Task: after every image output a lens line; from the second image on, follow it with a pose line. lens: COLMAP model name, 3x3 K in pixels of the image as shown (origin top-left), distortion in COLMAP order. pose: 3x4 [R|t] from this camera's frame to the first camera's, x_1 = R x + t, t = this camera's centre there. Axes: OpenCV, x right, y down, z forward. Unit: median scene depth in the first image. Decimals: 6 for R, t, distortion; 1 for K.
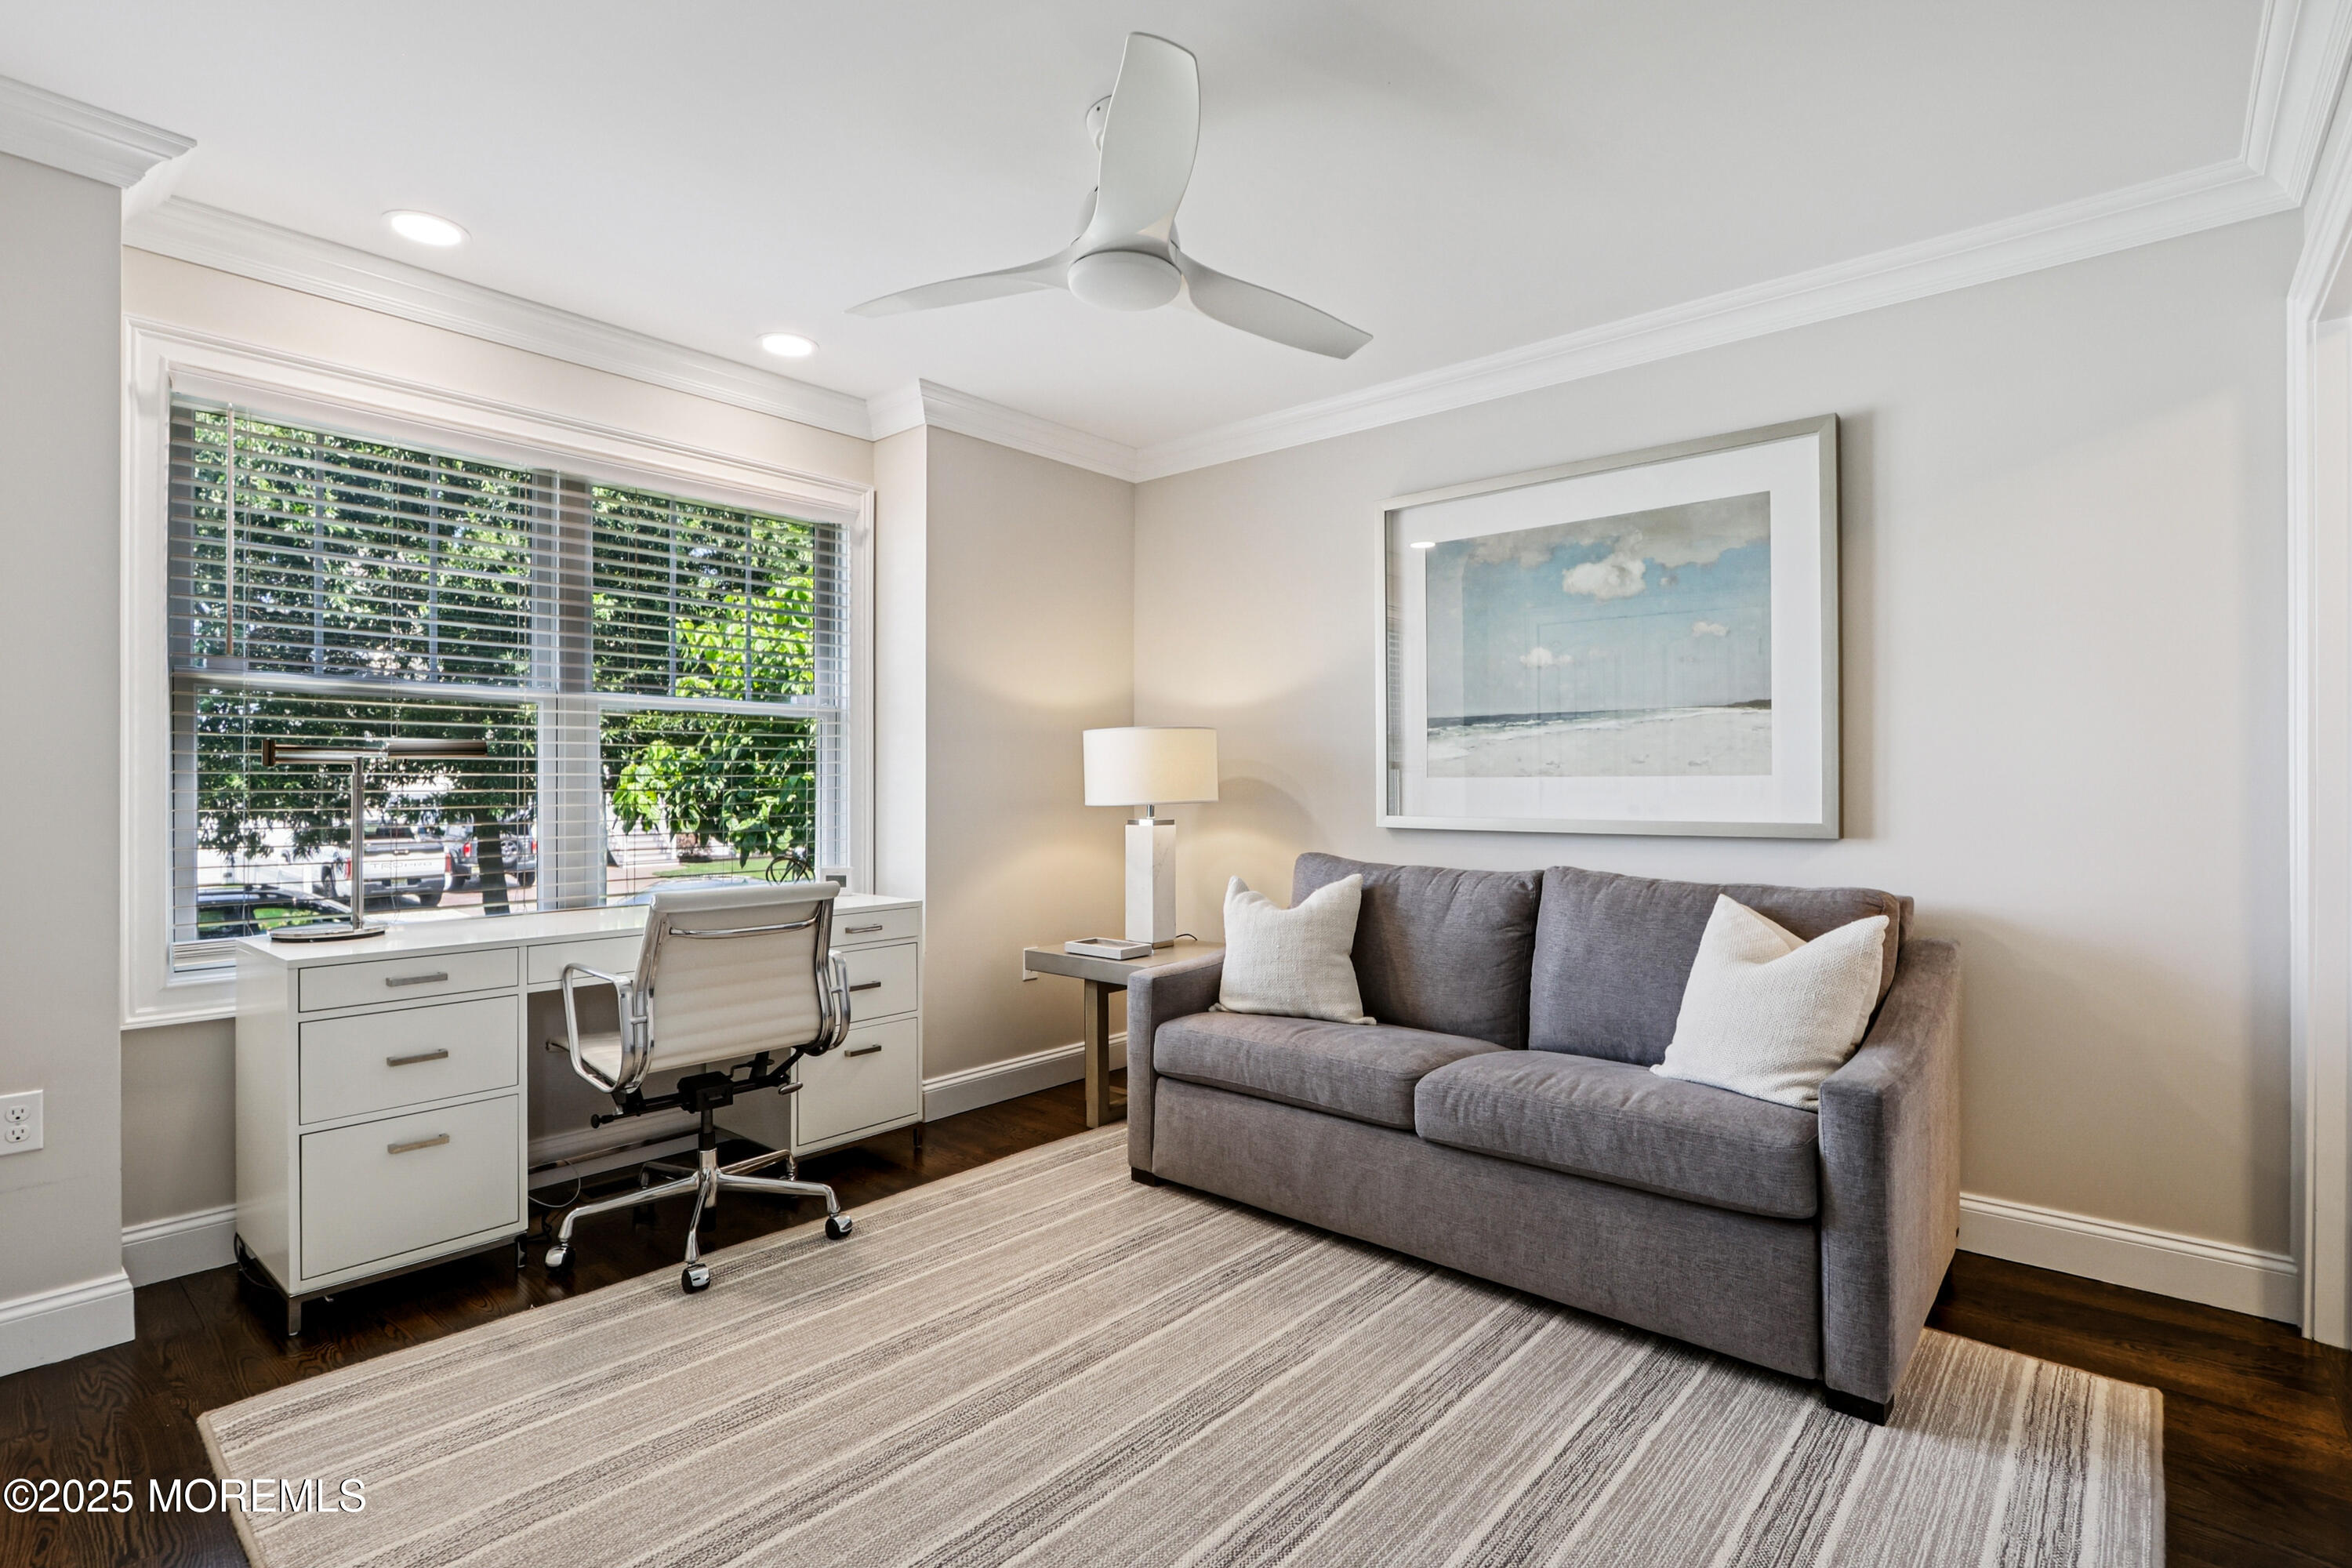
lens RADIAL K [[1088.8, 0, 1176.0], [0, 1088.8, 784.0], [0, 0, 1]] dist [-0.013675, -0.000061]
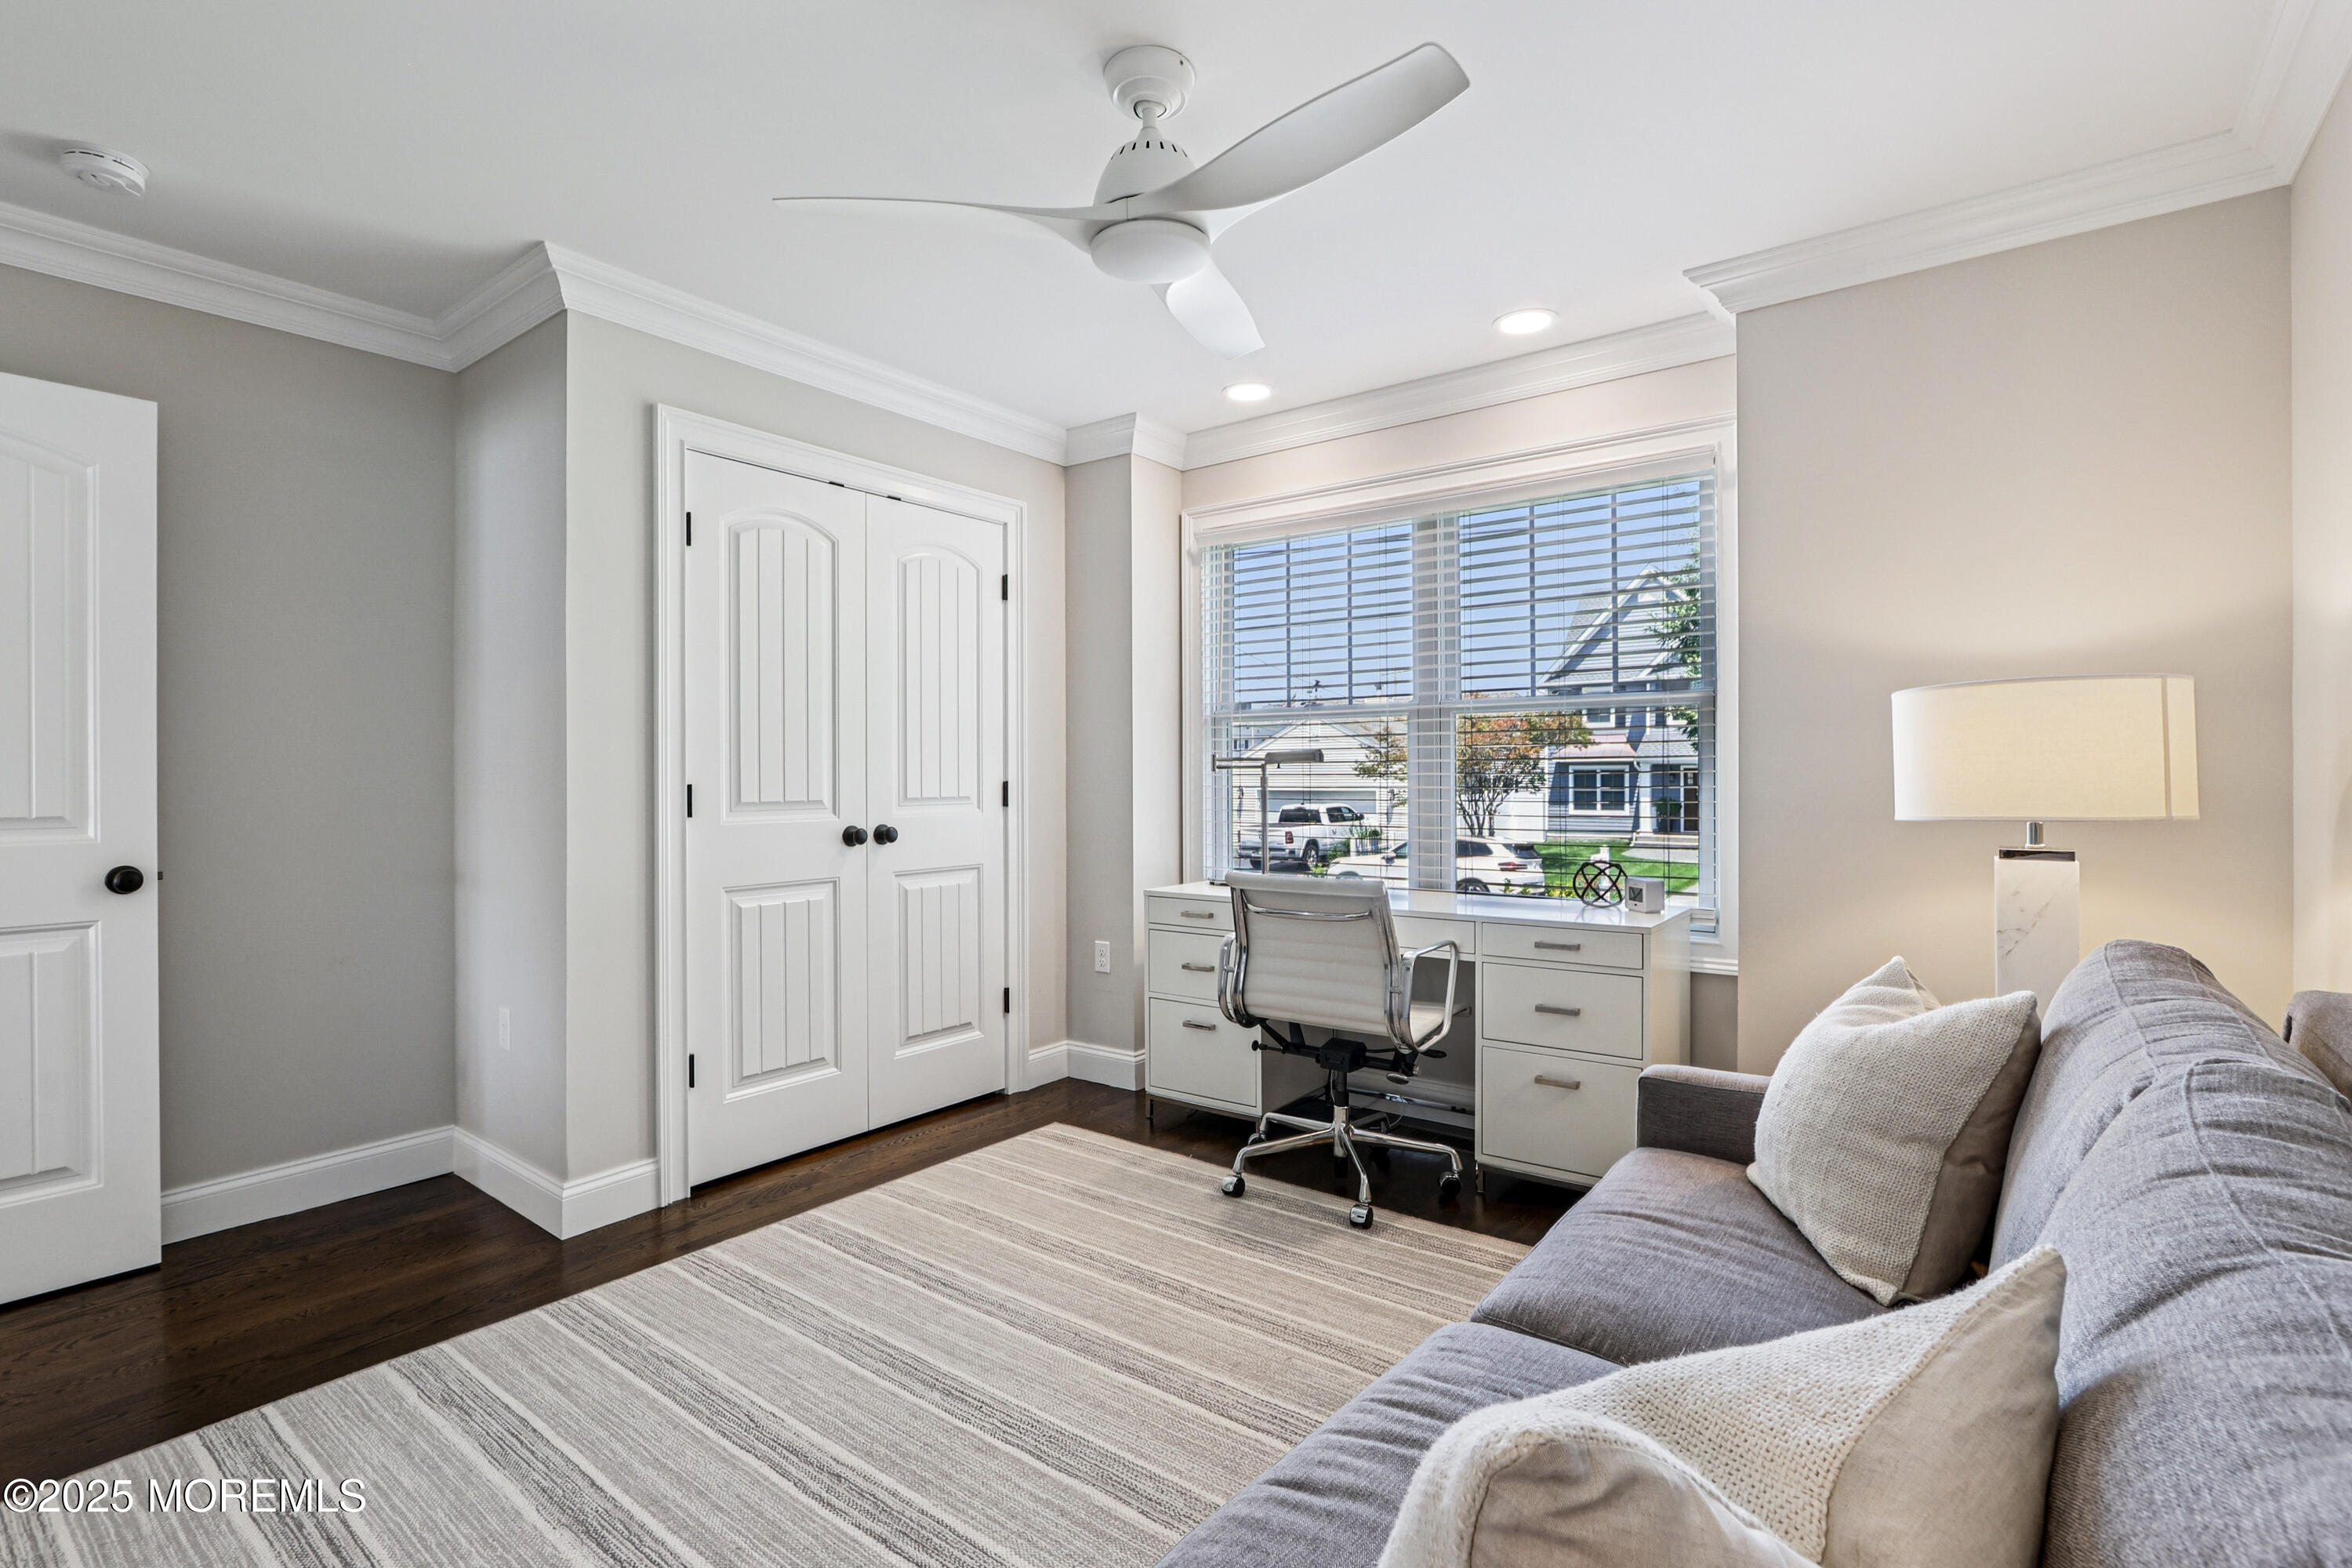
lens RADIAL K [[1111.1, 0, 1170.4], [0, 1111.1, 780.0], [0, 0, 1]] dist [-0.012322, 0.000925]
pose [[0.073712, 0.006517, -0.997258, 0.819373], [0.003327, 0.999971, 0.006781, -0.015063], [0.997274, -0.003818, 0.073689, 0.846355]]
